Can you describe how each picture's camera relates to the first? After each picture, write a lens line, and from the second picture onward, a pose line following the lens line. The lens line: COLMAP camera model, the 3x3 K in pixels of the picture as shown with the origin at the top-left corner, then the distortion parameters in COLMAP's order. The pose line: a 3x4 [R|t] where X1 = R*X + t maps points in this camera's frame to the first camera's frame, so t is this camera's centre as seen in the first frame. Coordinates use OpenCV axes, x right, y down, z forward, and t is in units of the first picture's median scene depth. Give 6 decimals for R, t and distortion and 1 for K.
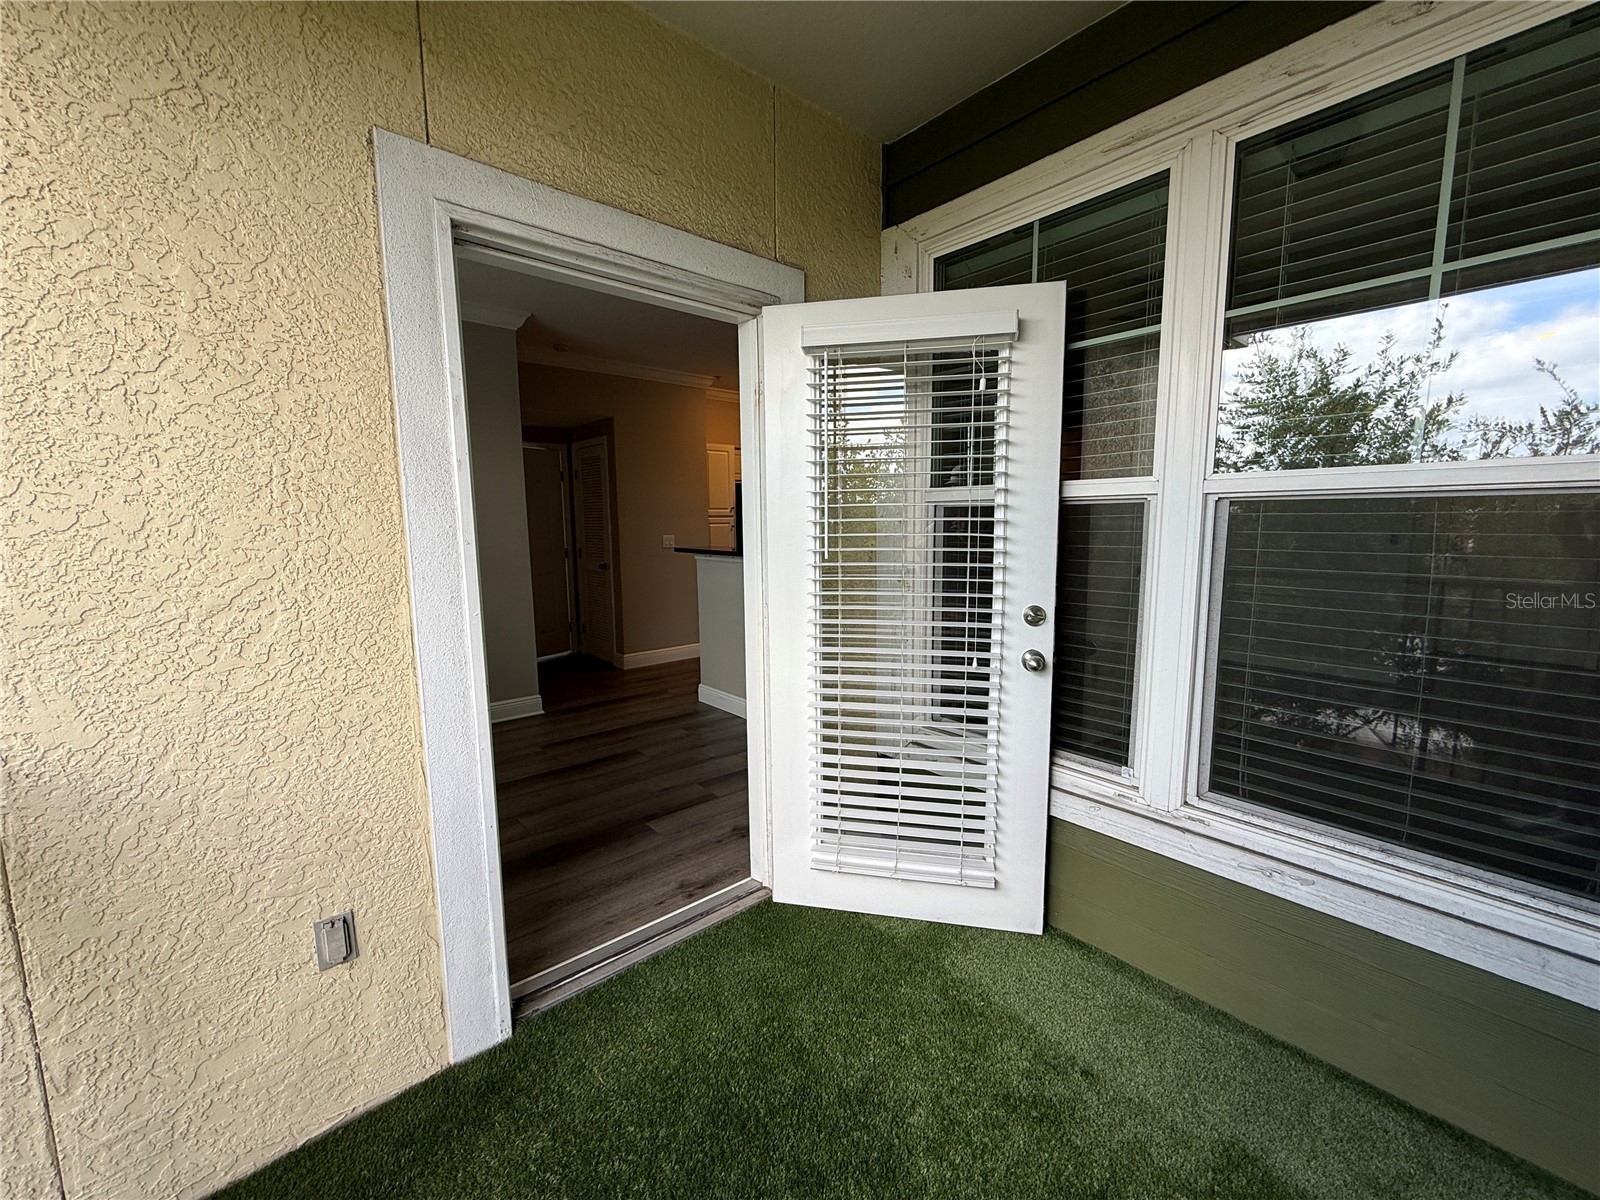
lens RADIAL K [[636.7, 0, 800.7], [0, 636.7, 600.7], [0, 0, 1]] dist [-0.001518, 0.000654]
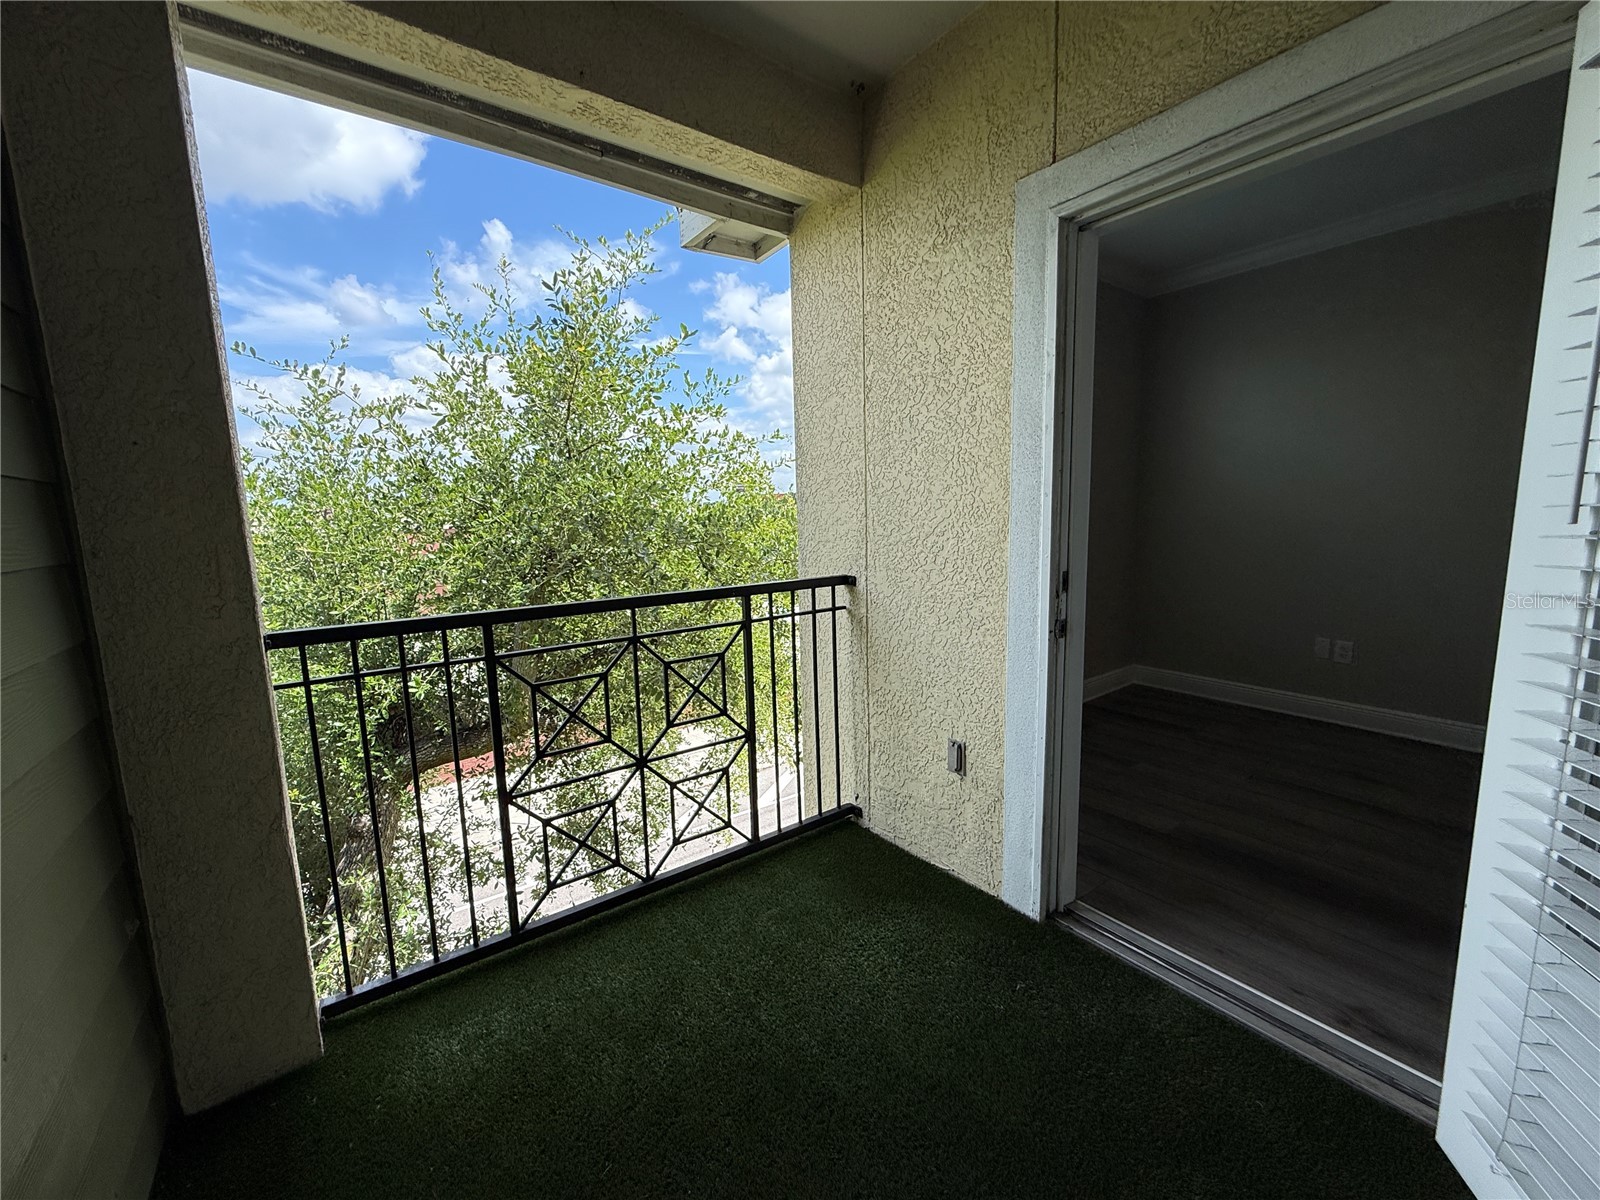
lens RADIAL K [[636.7, 0, 799.5], [0, 636.7, 594.8], [0, 0, 1]] dist [-0.001518, 0.000654]
pose [[-0.073631, 0.145449, -0.986622, 0.775148], [-0.095793, 0.983701, 0.152168, -0.048754], [0.992674, 0.105716, -0.058498, 0.688664]]
